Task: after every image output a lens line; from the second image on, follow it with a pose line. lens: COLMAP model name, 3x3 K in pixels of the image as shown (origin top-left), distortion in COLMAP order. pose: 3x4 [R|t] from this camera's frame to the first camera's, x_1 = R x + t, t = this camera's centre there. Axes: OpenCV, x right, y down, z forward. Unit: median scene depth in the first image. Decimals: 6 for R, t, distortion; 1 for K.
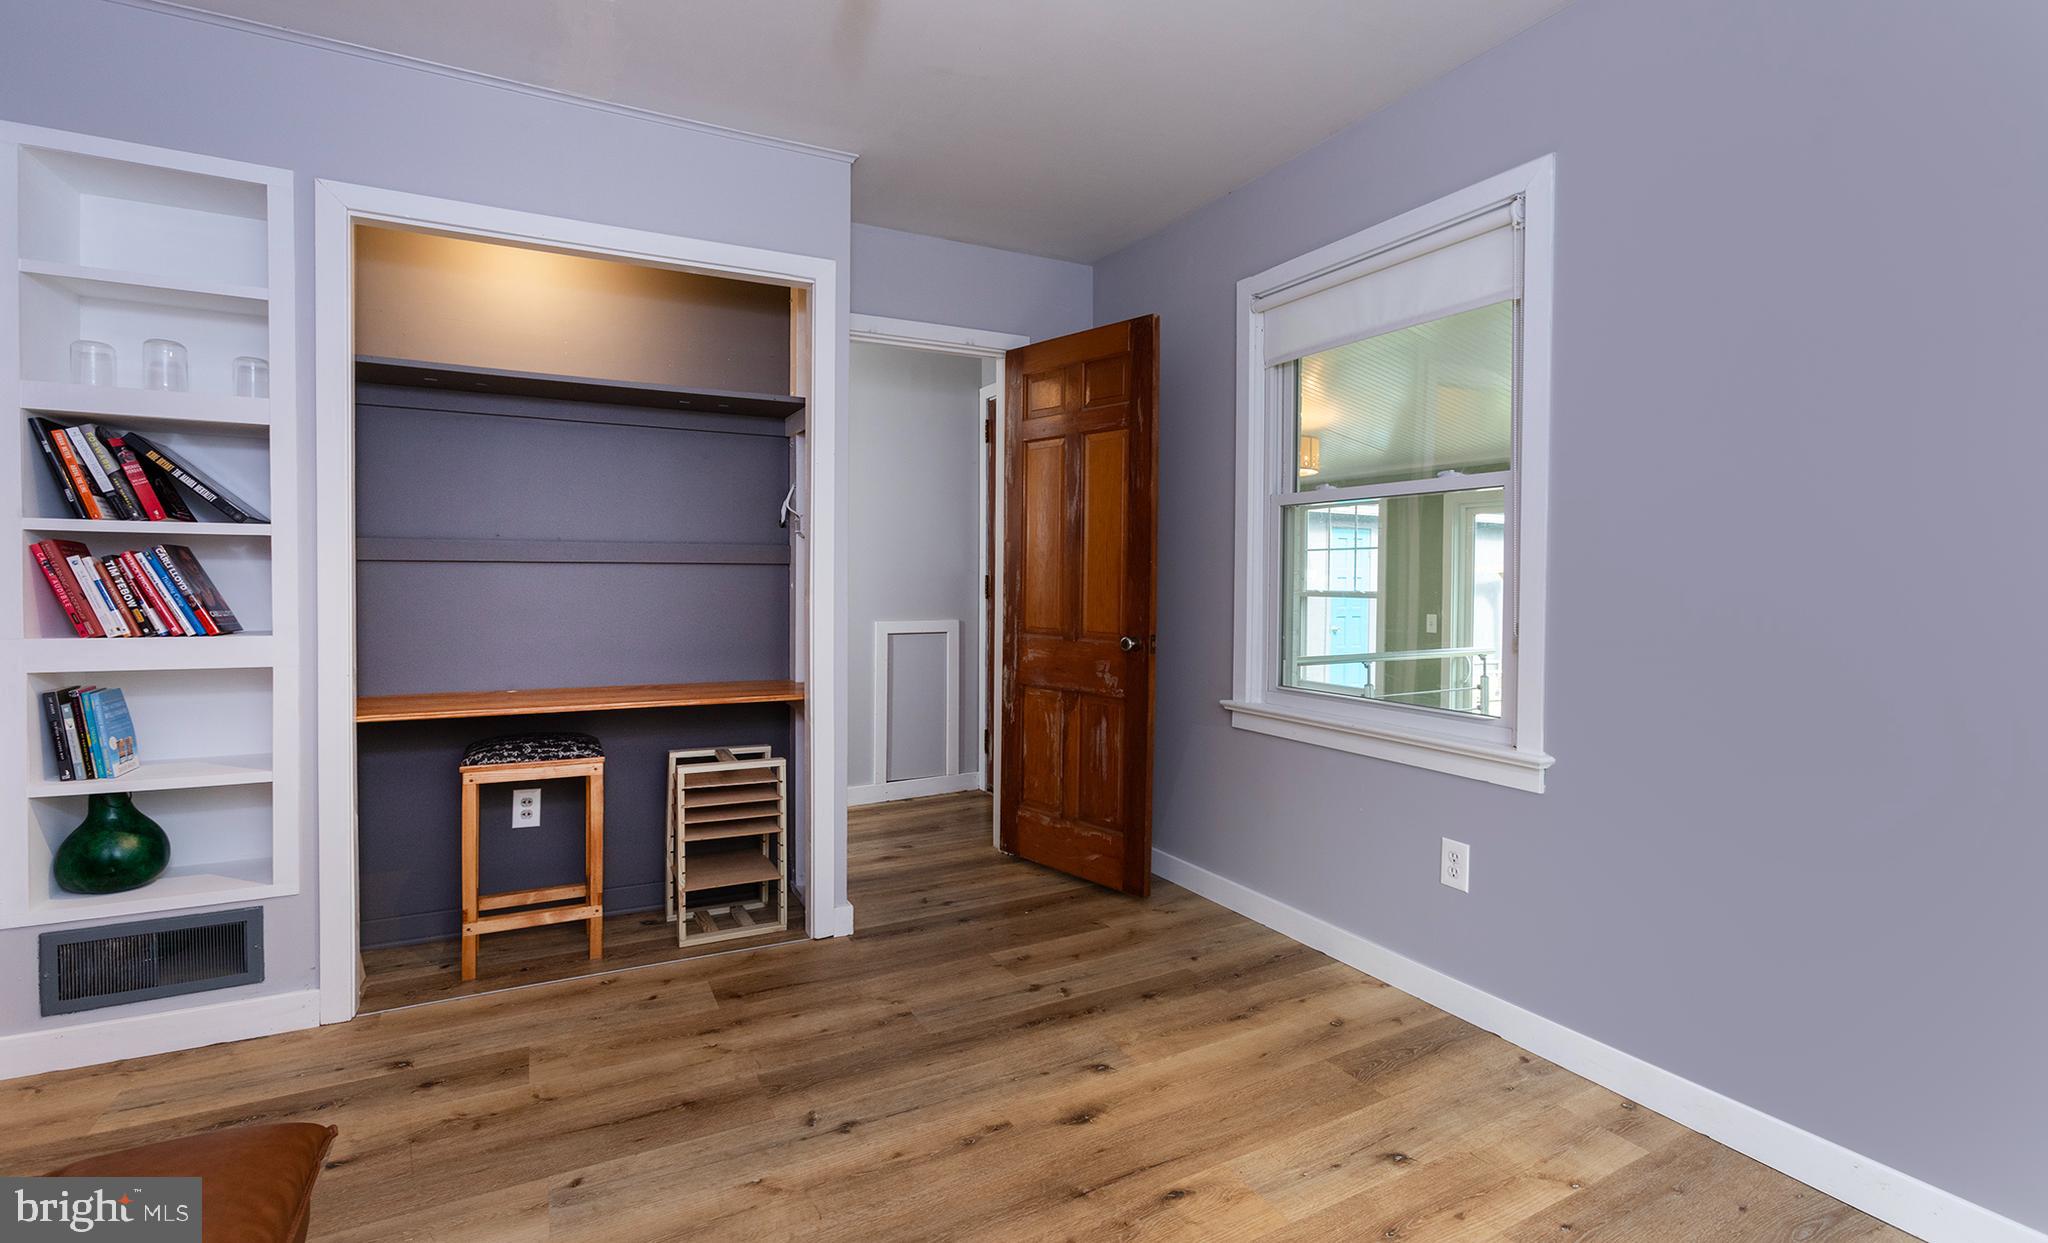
lens RADIAL K [[889.7, 0, 1019.2], [0, 889.7, 596.4], [0, 0, 1]] dist [-0.003678, -0.000123]
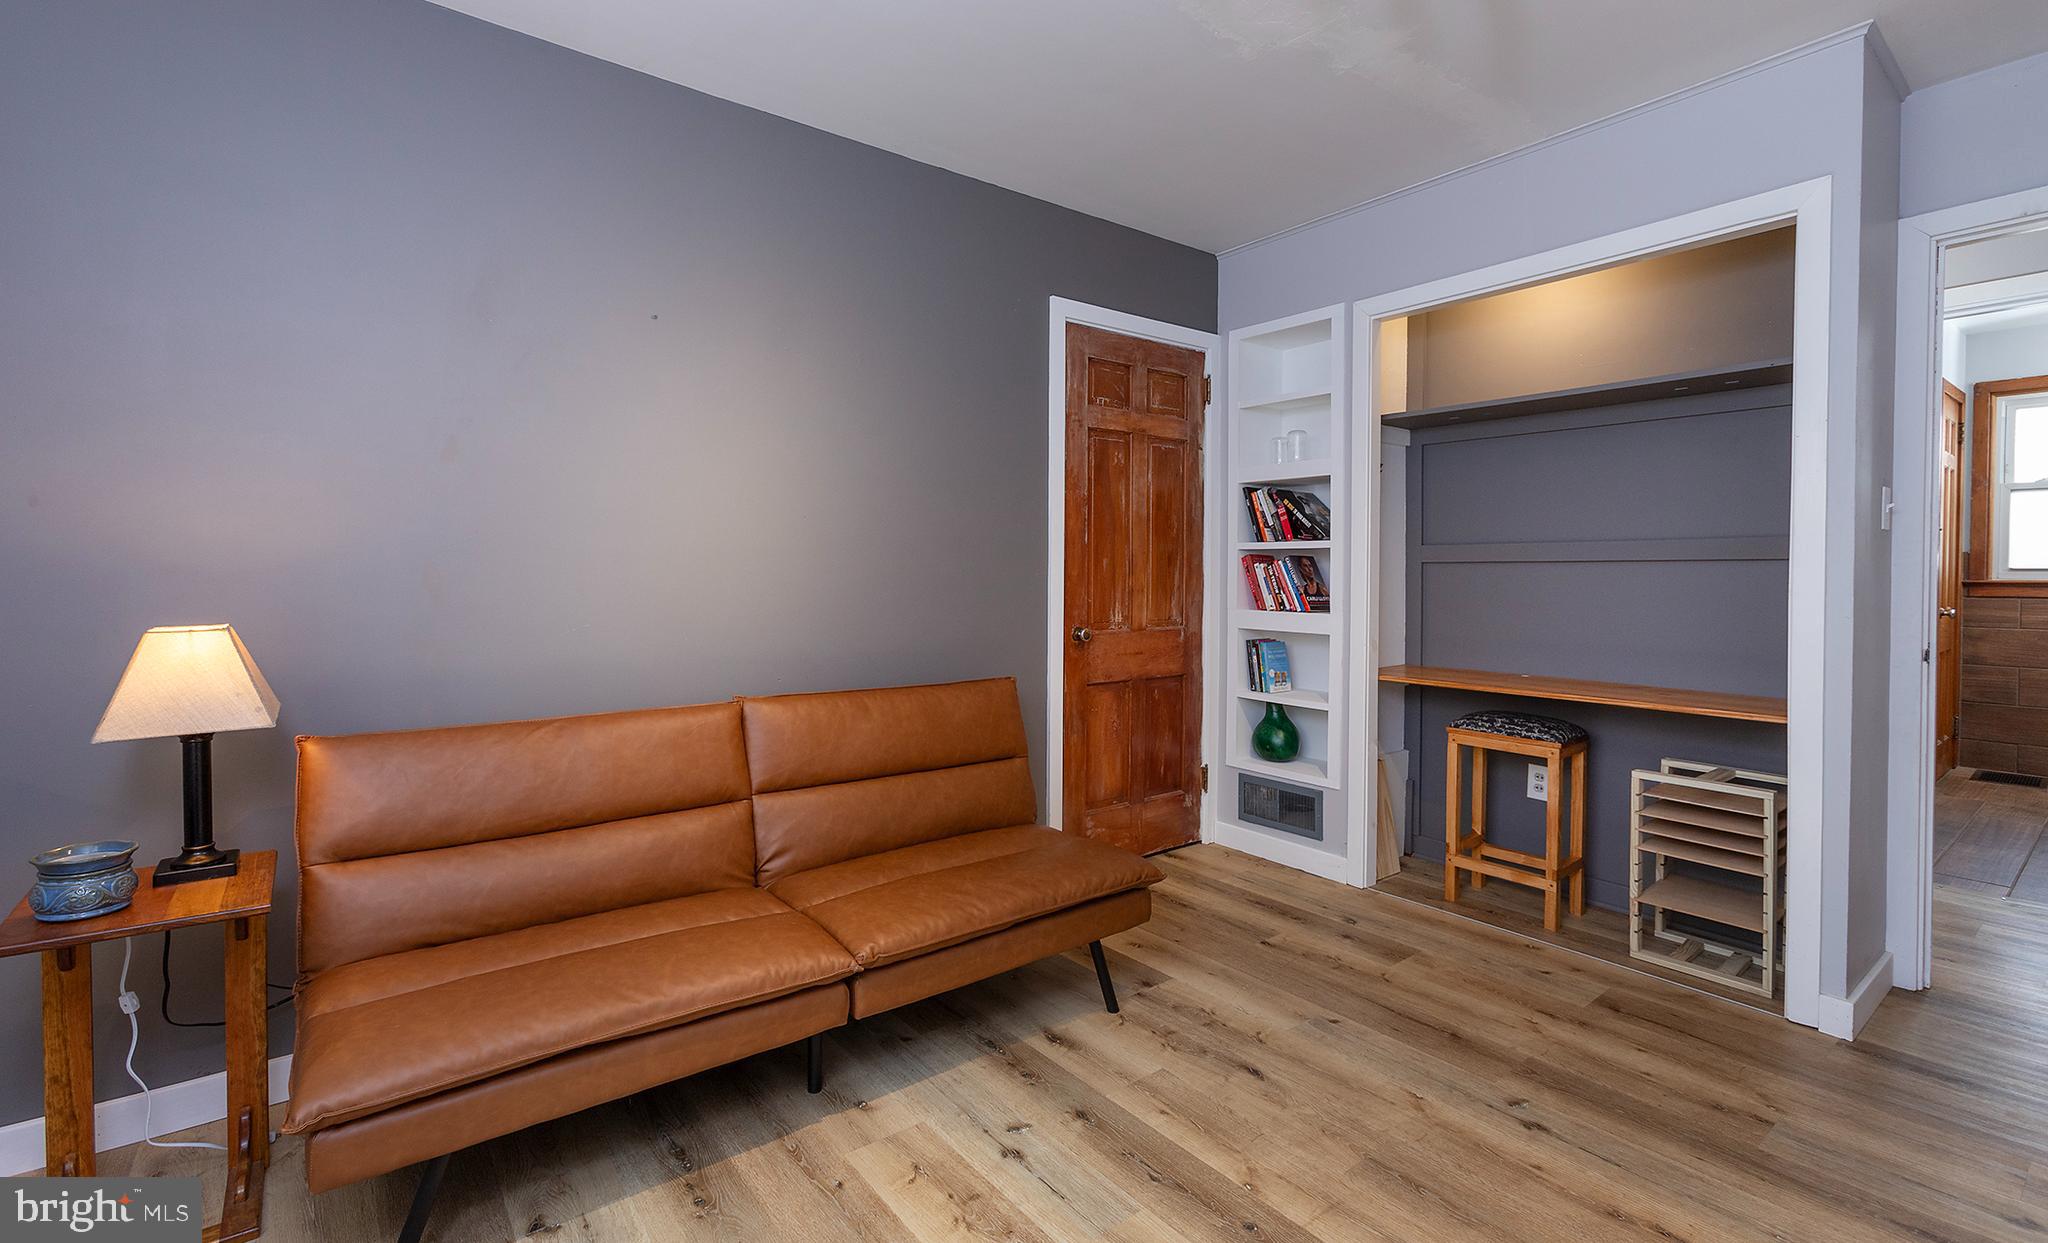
lens RADIAL K [[910.9, 0, 1025.4], [0, 910.9, 597.3], [0, 0, 1]] dist [-0.011832, 0.000441]
pose [[0.180919, 0.020715, -0.983280, 0.586680], [-0.019415, 0.999659, 0.017488, -0.000888], [0.983306, 0.015926, 0.181259, 0.211824]]
